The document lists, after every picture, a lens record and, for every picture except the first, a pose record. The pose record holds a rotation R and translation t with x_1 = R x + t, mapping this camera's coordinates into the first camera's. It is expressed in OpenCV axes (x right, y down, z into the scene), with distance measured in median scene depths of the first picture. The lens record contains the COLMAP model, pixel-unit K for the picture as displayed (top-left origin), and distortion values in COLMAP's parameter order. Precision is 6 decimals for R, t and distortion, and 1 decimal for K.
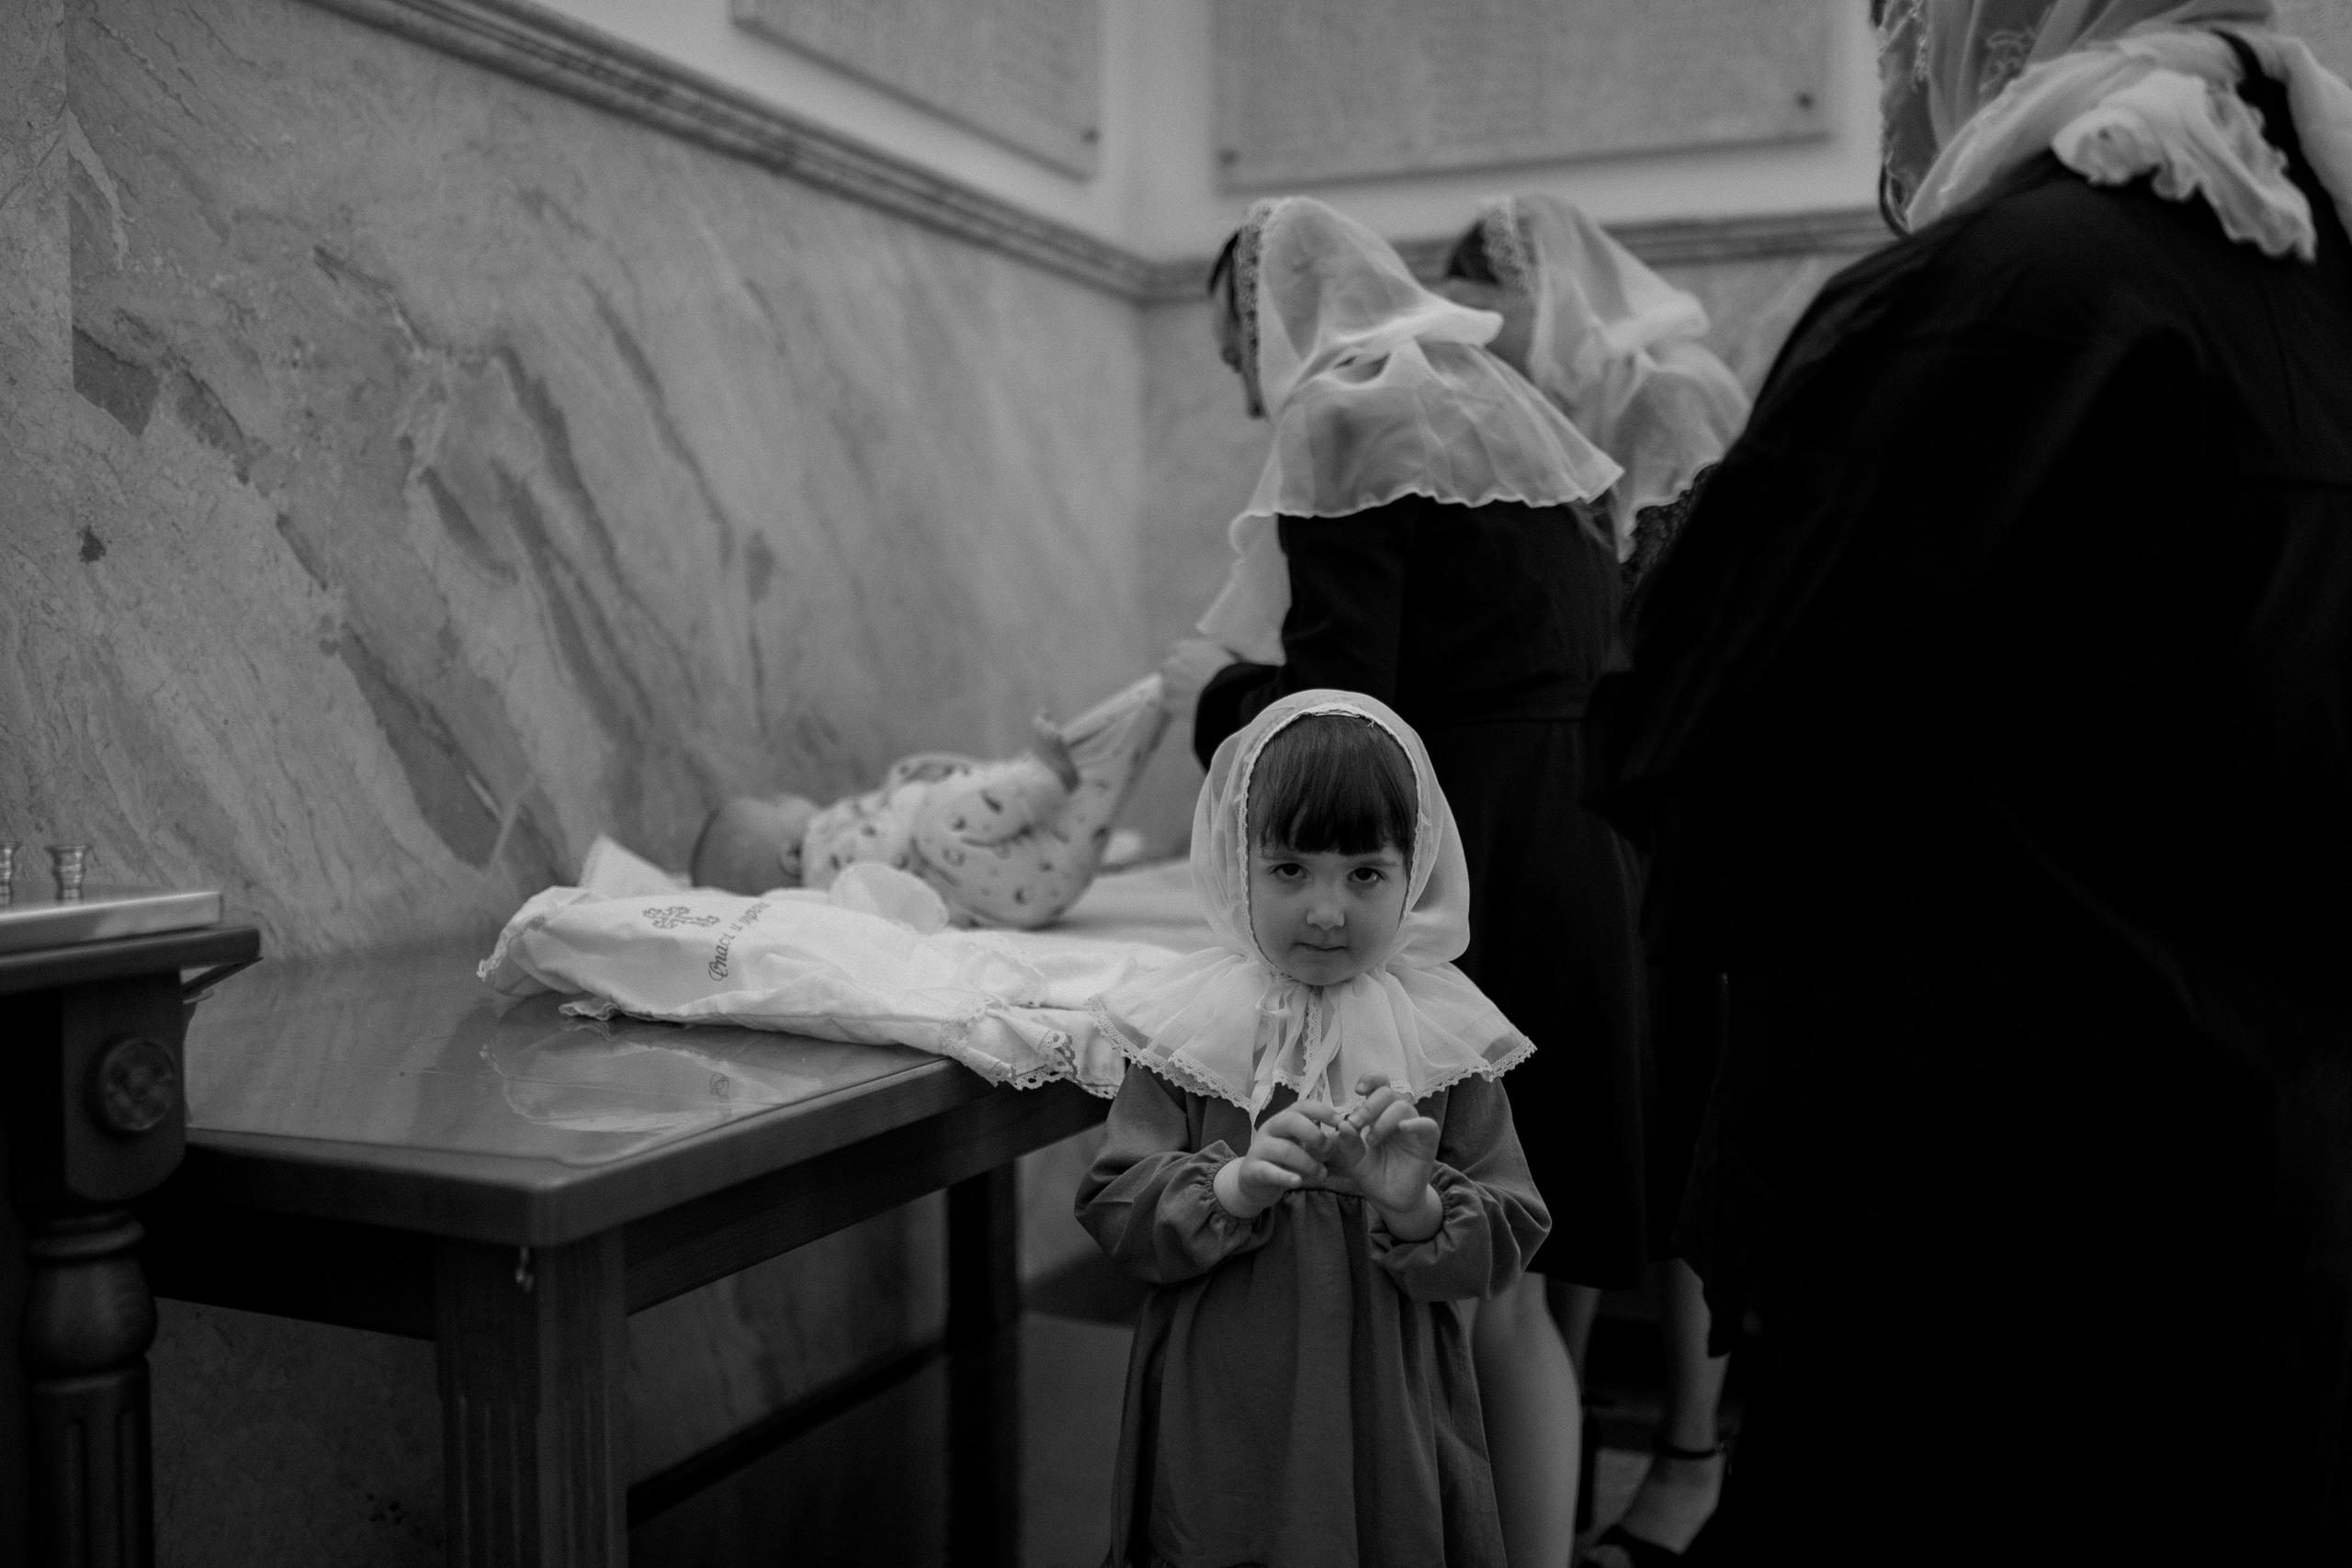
lens RADIAL K [[2238.2, 0, 1176.0], [0, 2238.2, 784.0], [0, 0, 1]] dist [0.015140, 0.030211]
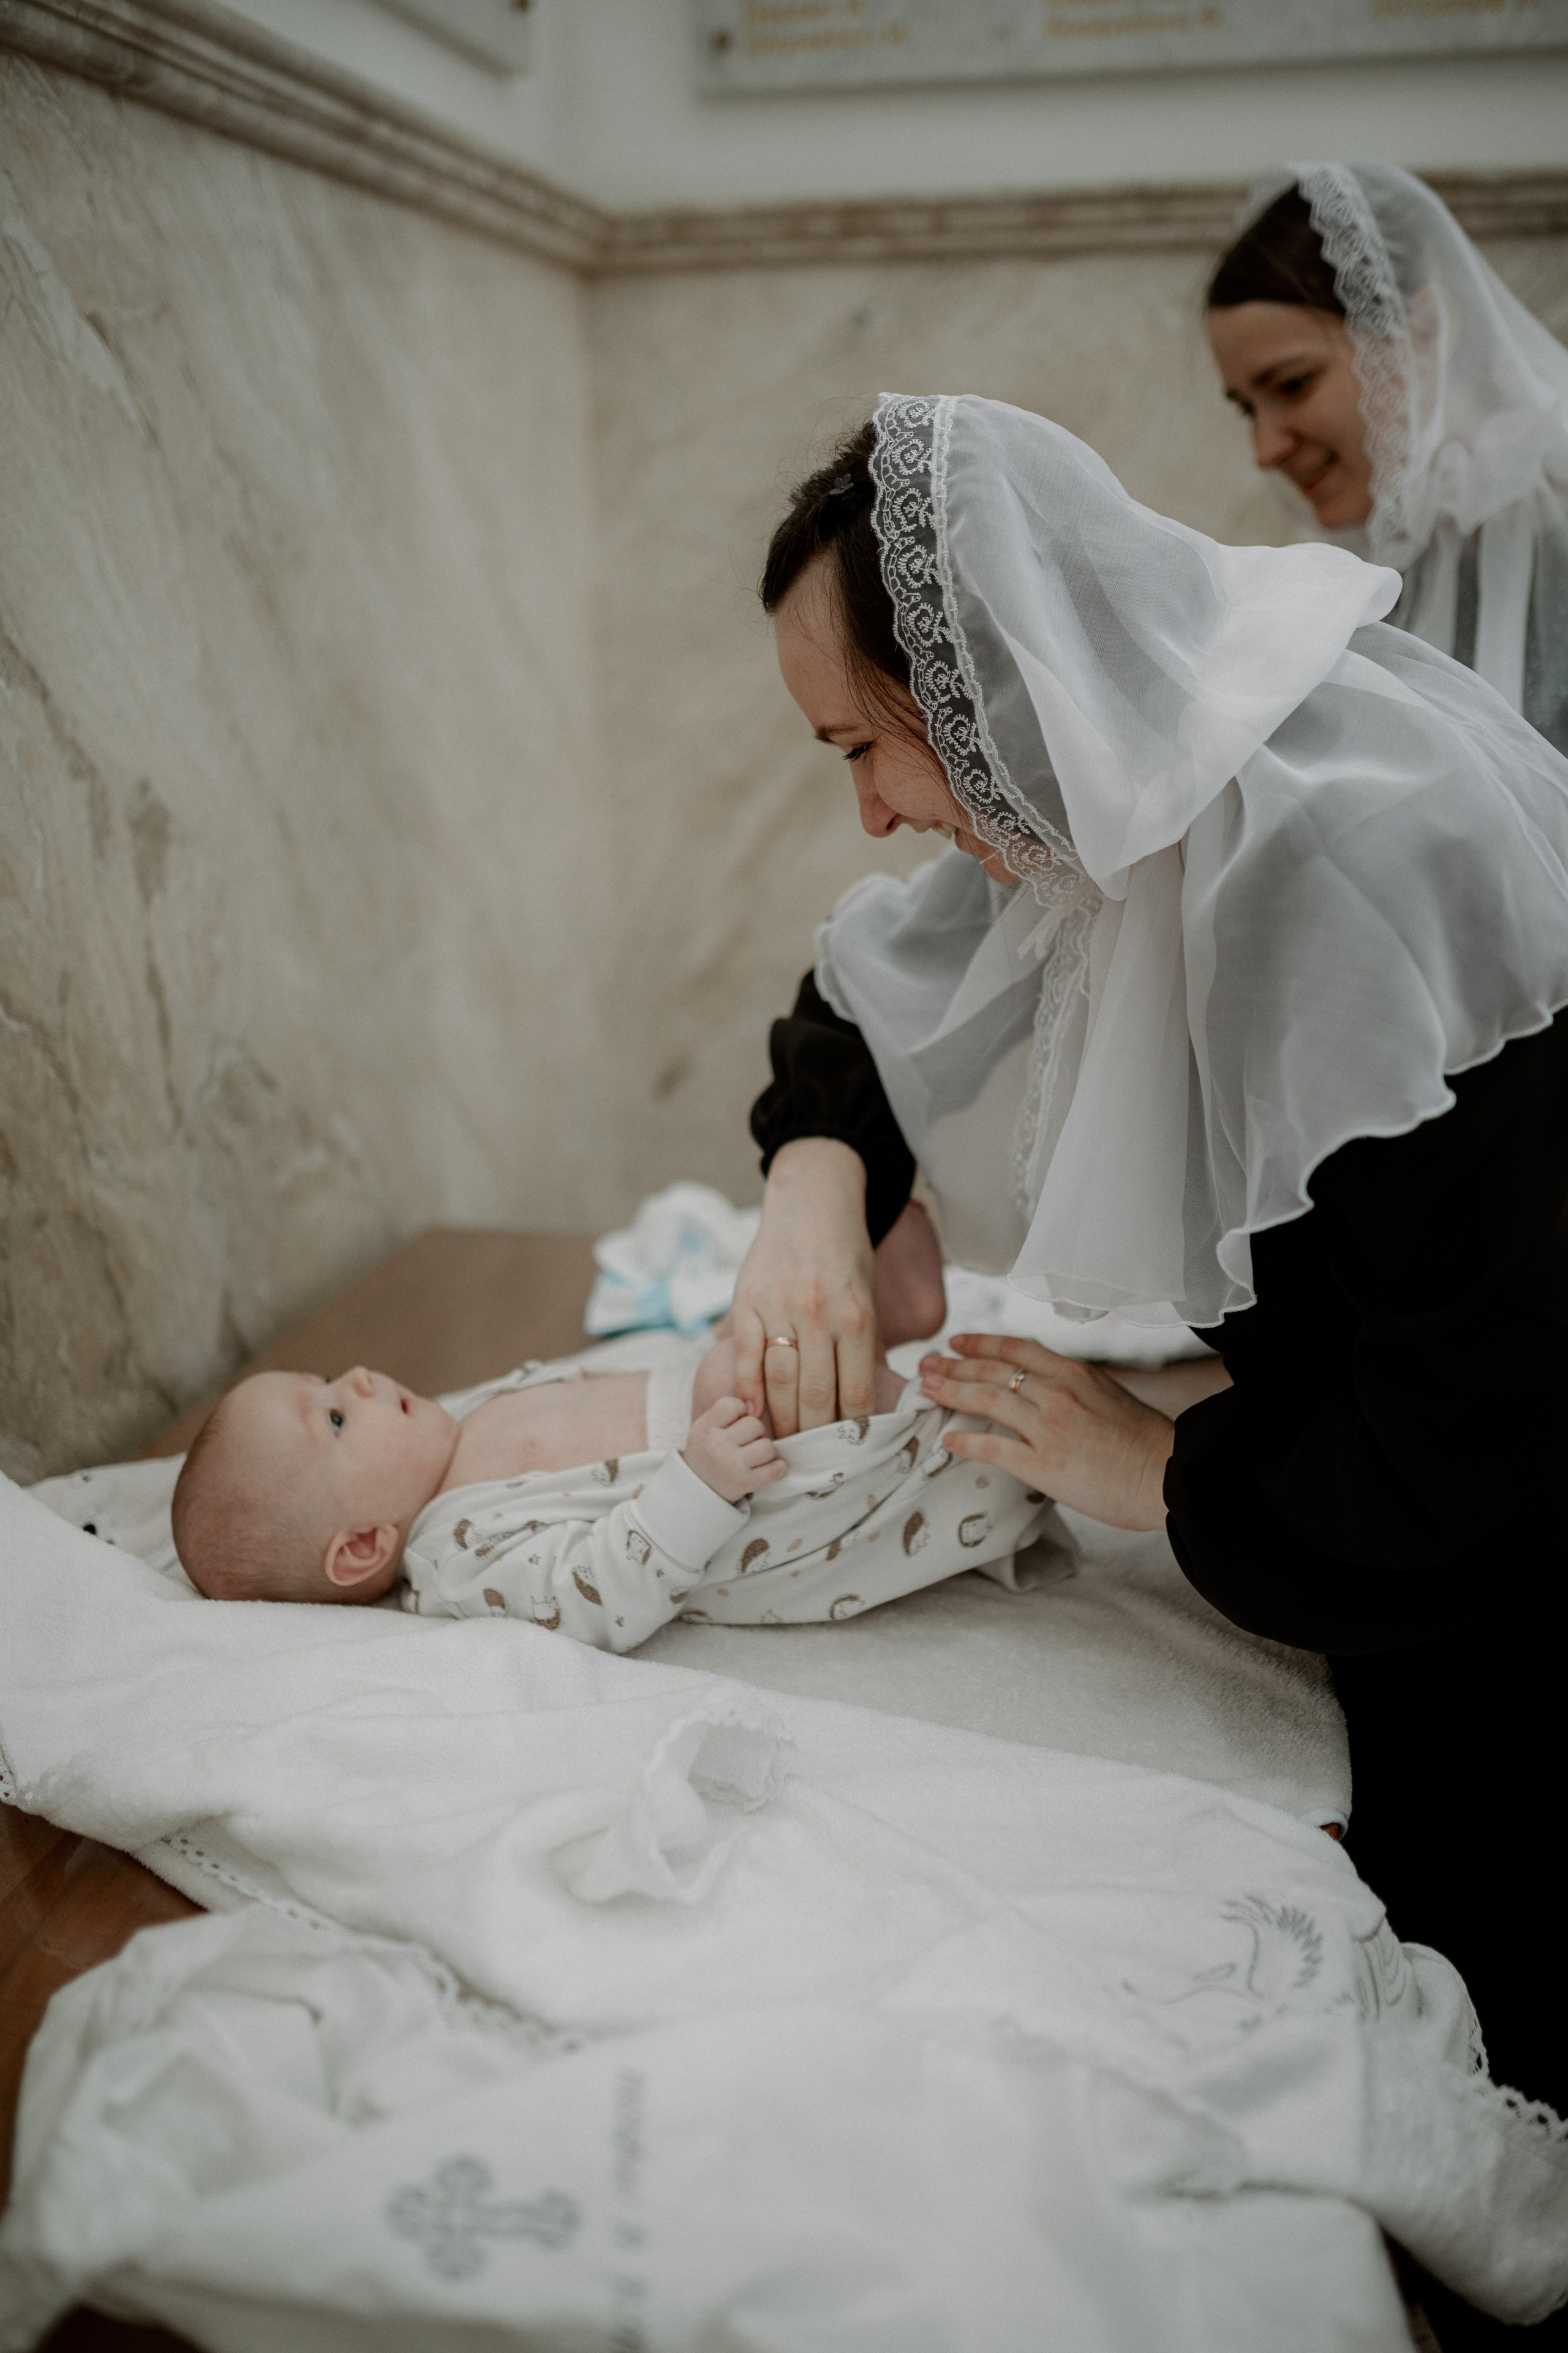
lens RADIAL K [[2239.2, 0, 708.0], [0, 2239.2, 1179.4], [0, 0, 1]] dist [0.015140, 0.030211]
pose [[0.986036, -0.051878, 0.158248, -0.136304], [0.015576, 0.974806, 0.222510, -0.134443], [-0.165805, -0.216938, 0.962001, 0.387884]]
